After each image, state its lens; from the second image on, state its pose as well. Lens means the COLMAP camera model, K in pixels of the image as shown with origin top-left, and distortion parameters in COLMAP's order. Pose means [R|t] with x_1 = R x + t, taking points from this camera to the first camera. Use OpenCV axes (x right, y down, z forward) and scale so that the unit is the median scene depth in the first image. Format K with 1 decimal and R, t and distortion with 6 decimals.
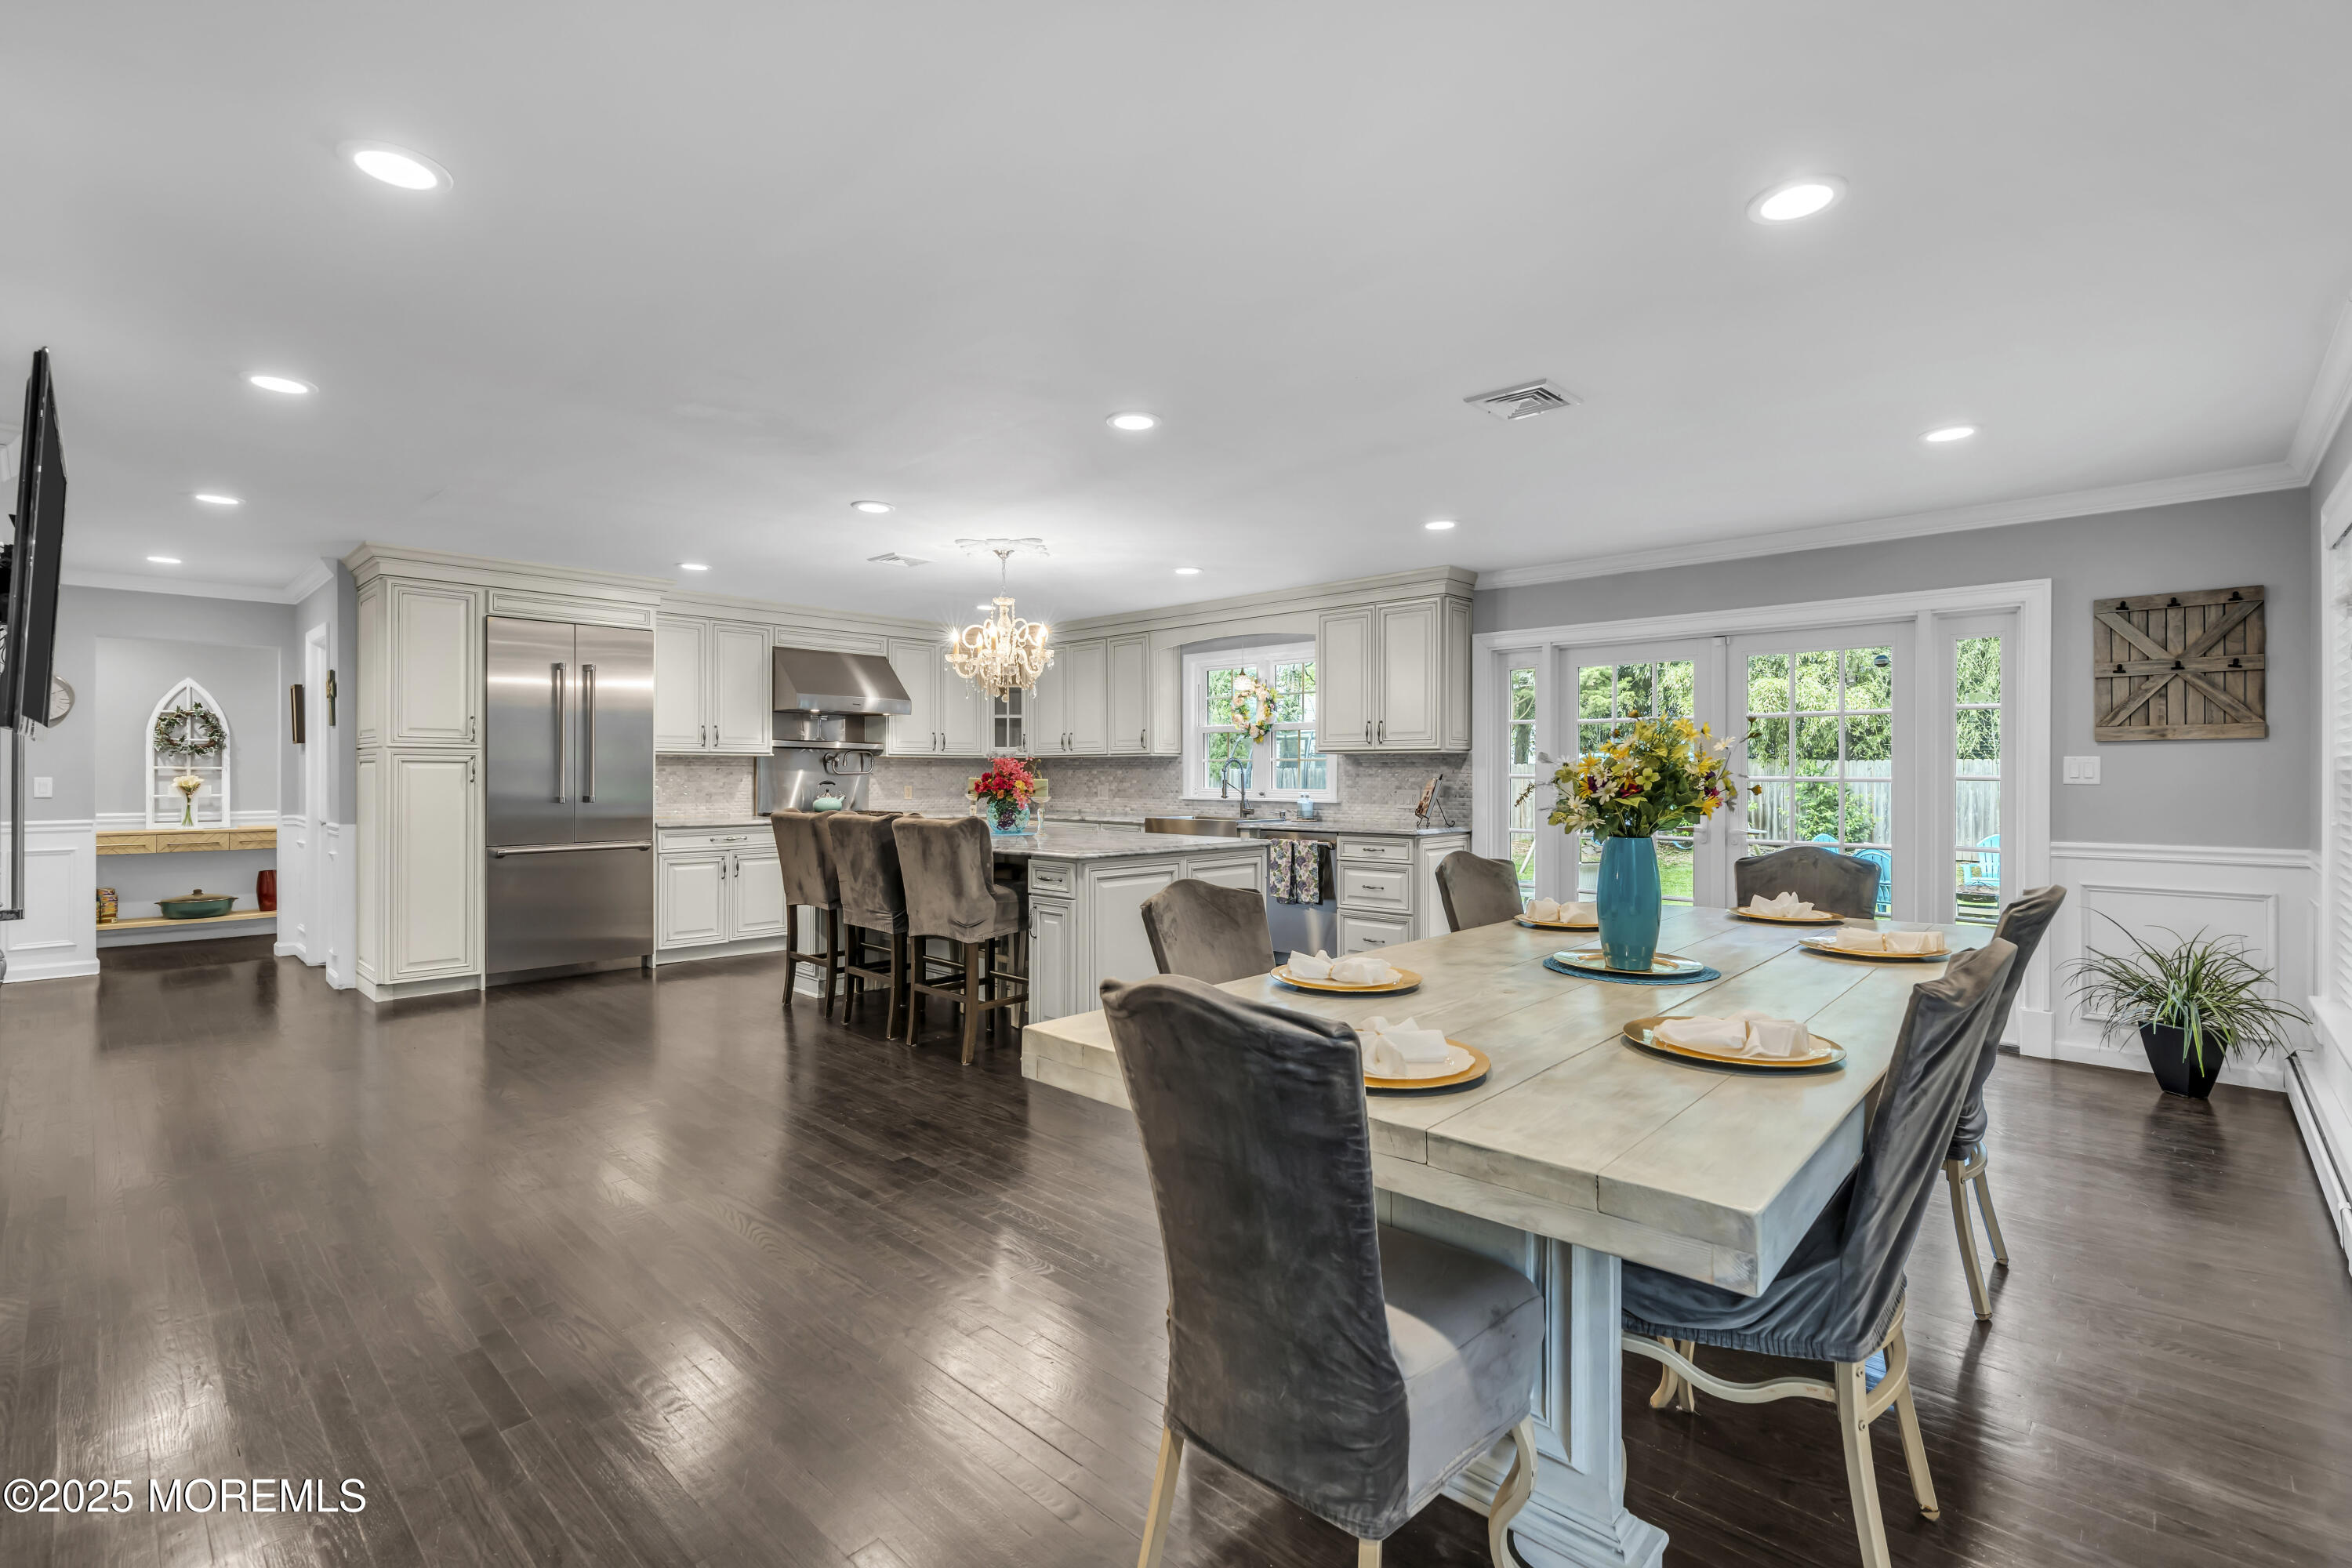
lens RADIAL K [[1053.8, 0, 1171.1], [0, 1053.8, 775.2], [0, 0, 1]] dist [-0.009913, 0.004108]
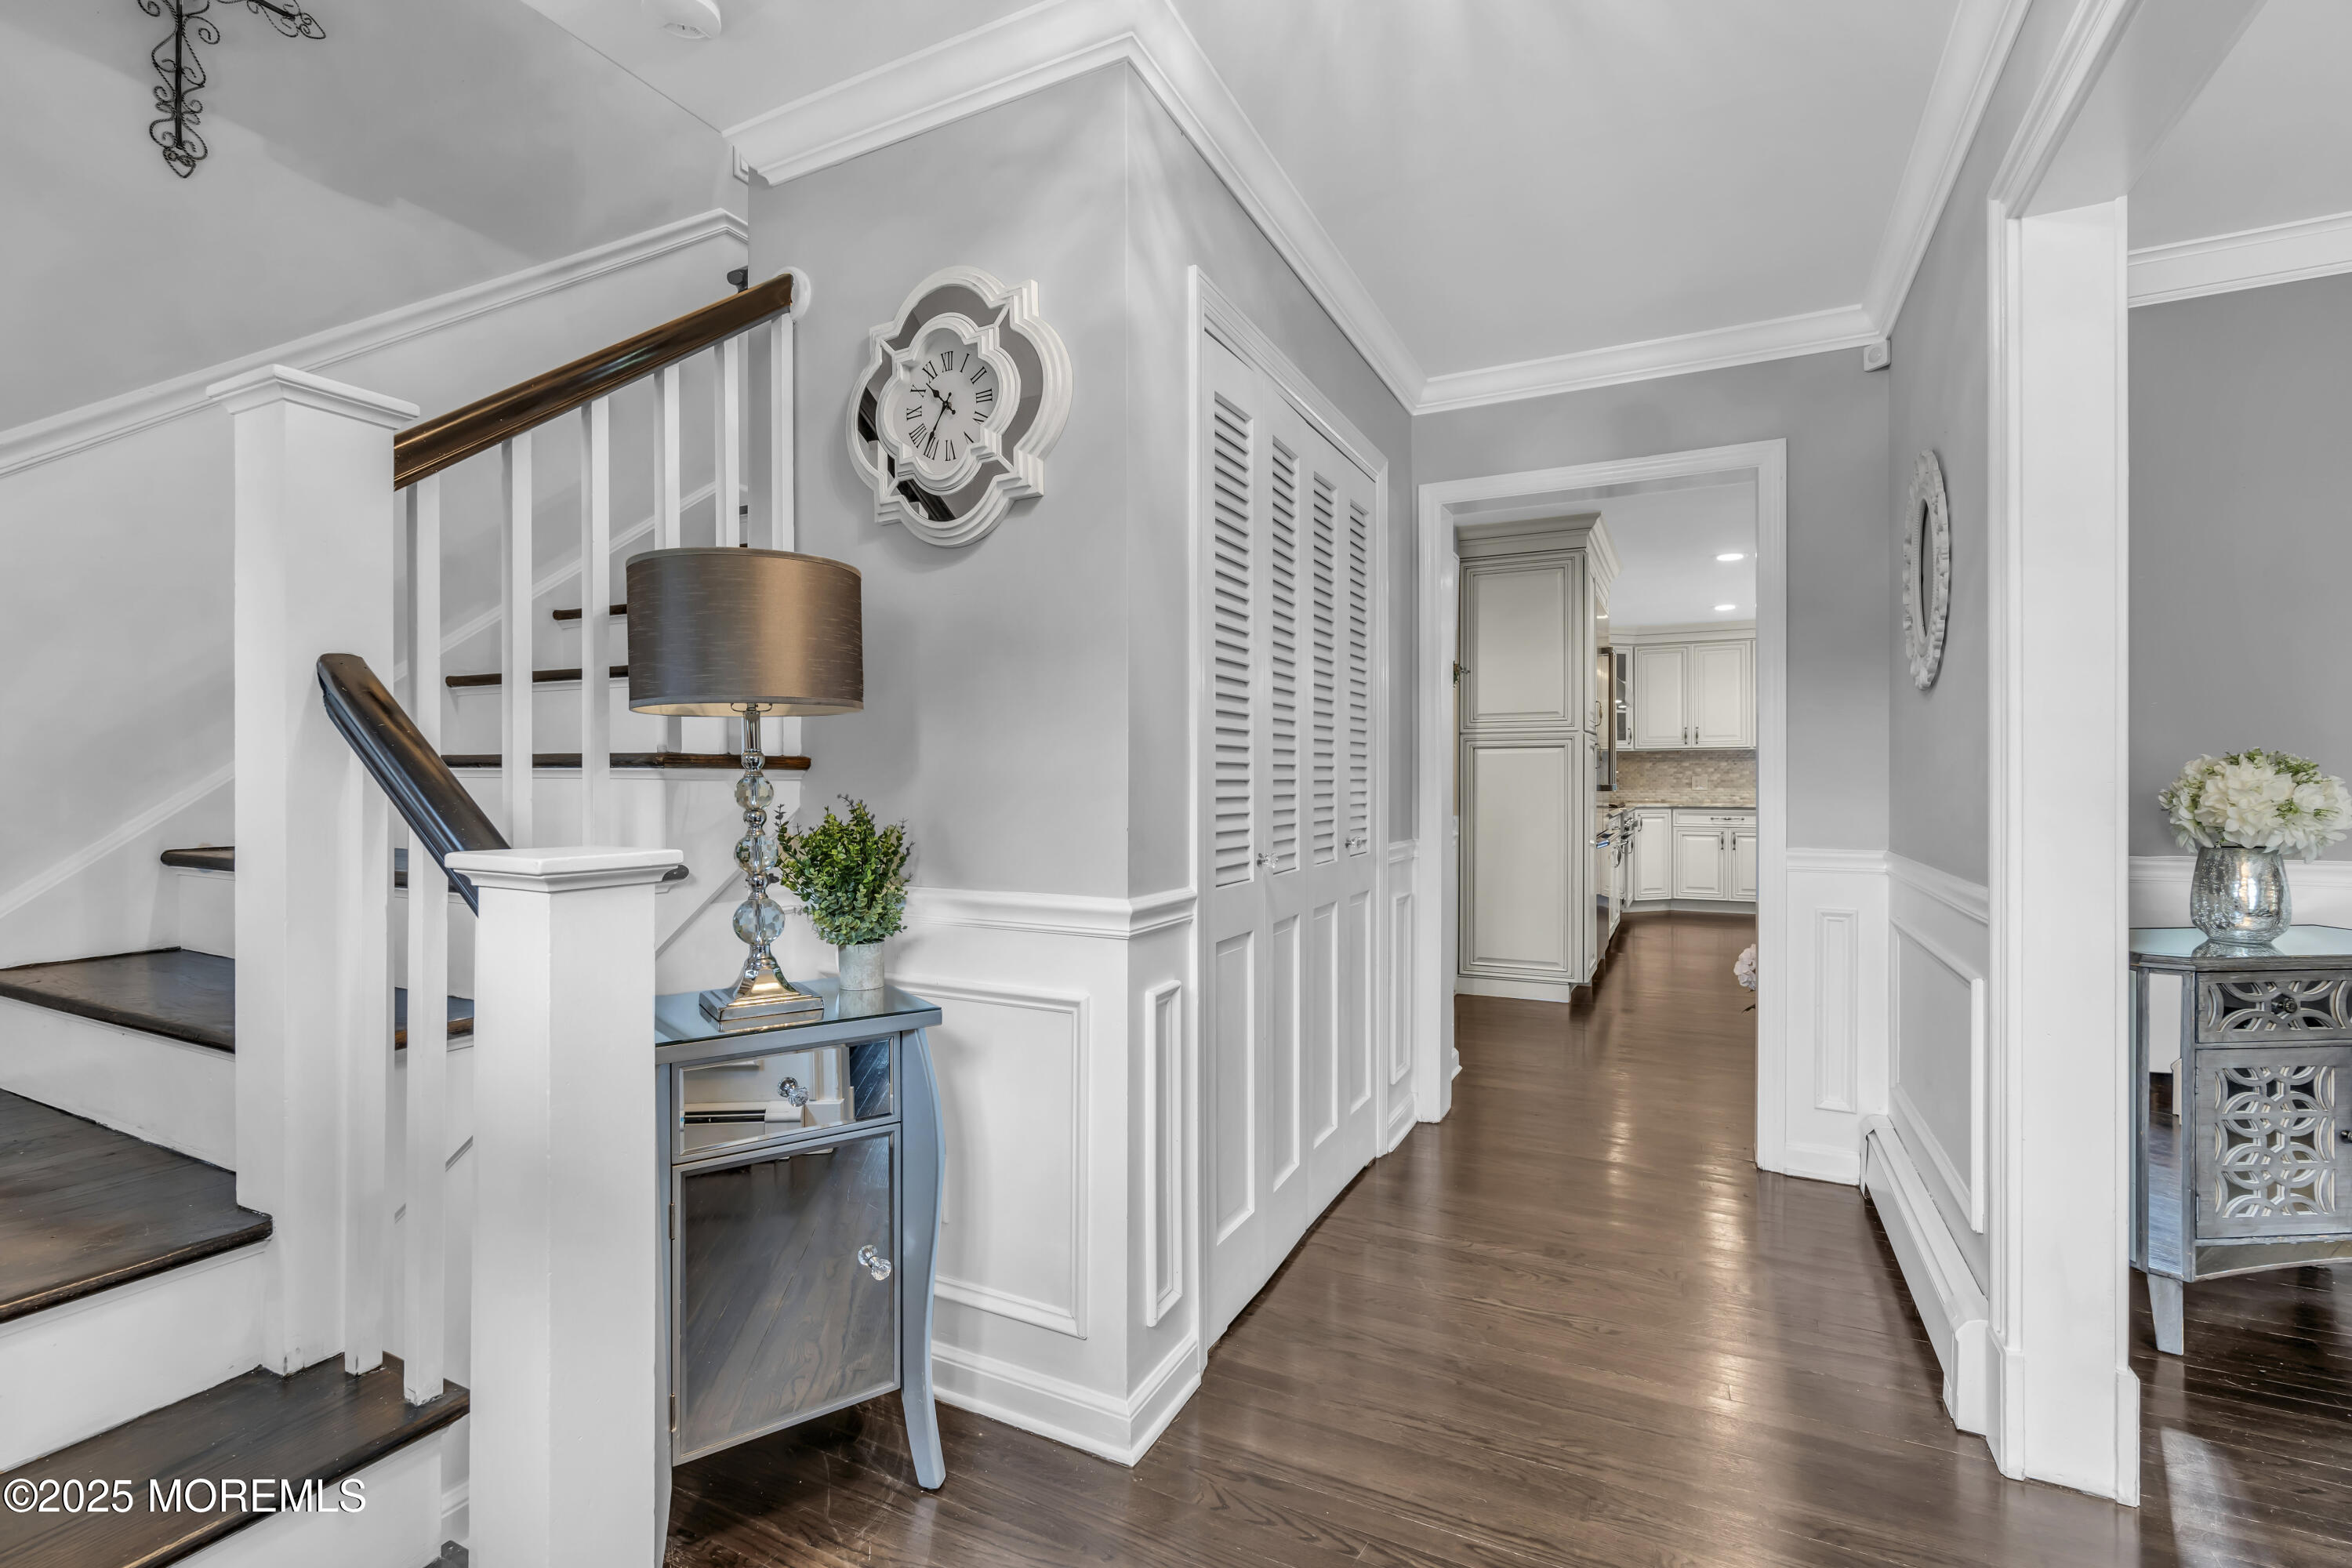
lens RADIAL K [[1053.8, 0, 1171.1], [0, 1053.8, 775.2], [0, 0, 1]] dist [-0.009913, 0.004108]
pose [[0.957730, -0.001505, 0.287663, -1.159147], [0.003203, 0.999980, -0.005432, 0.016004], [-0.287649, 0.006123, 0.957716, 0.167265]]
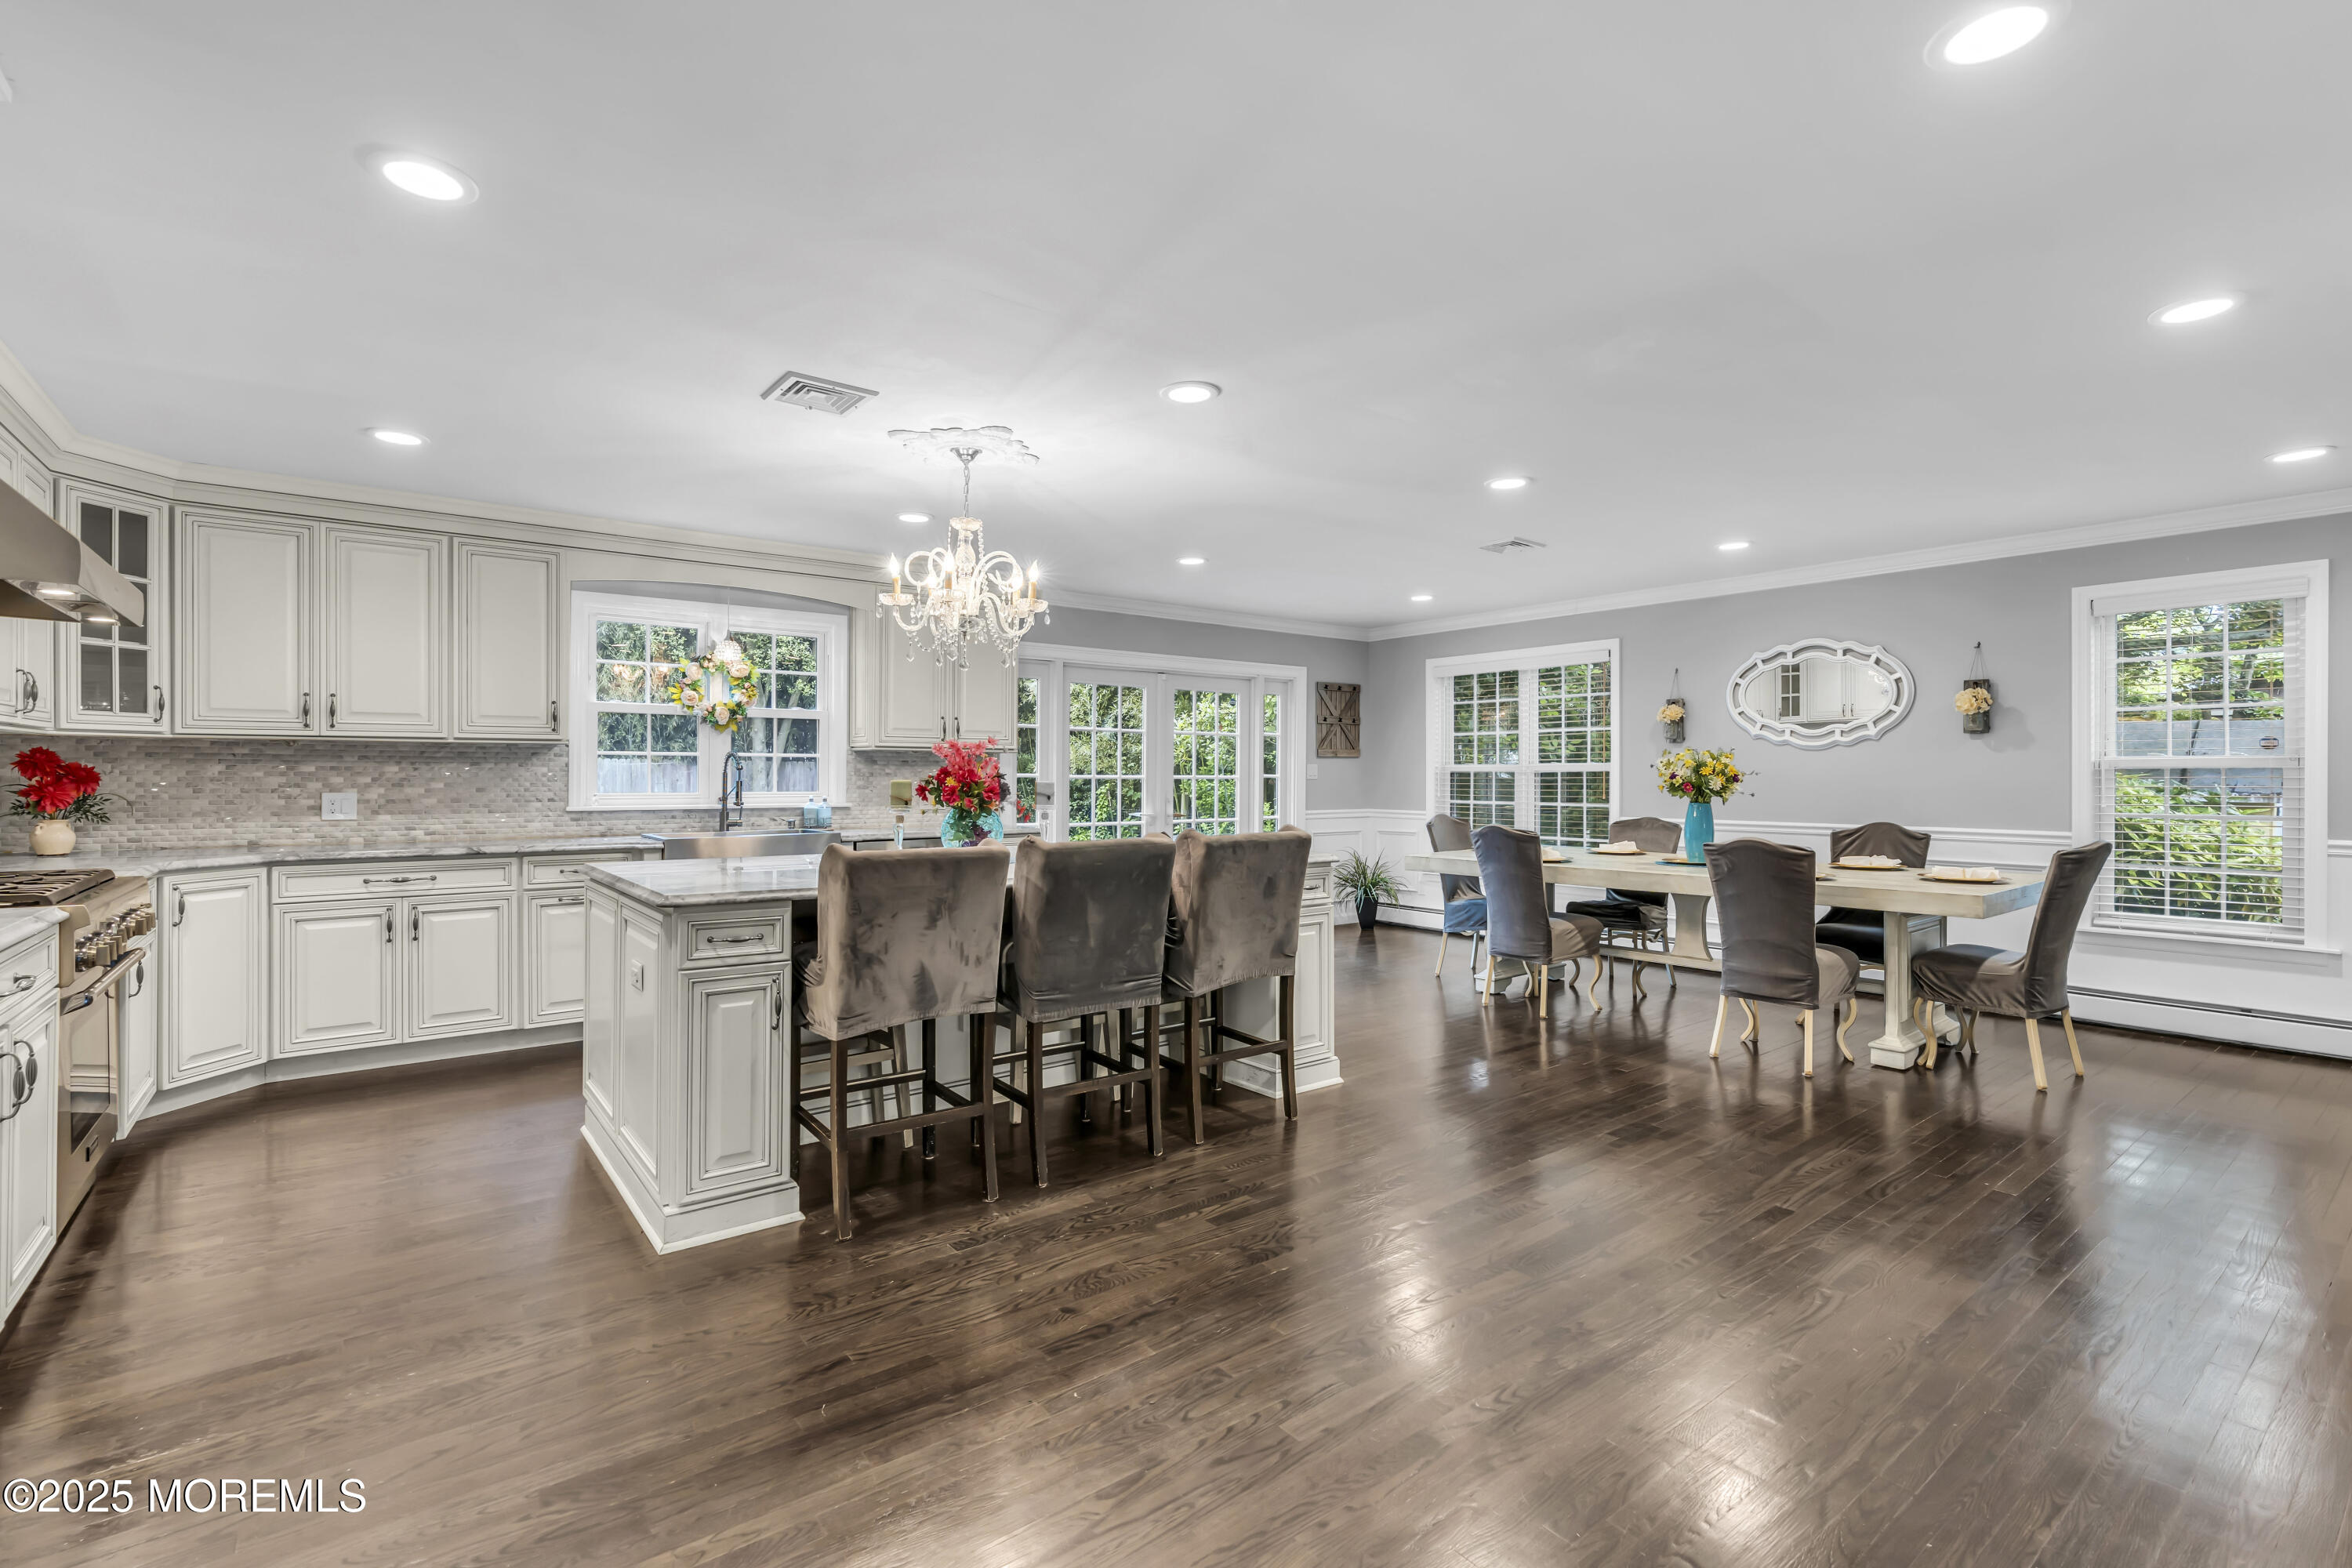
lens RADIAL K [[1058.7, 0, 1170.8], [0, 1058.7, 774.8], [0, 0, 1]] dist [-0.006994, 0.001617]
pose [[0.154665, -0.001739, 0.987965, -0.697183], [-0.001062, 0.999998, 0.001926, -0.001735], [-0.987966, -0.001347, 0.154663, 0.643060]]
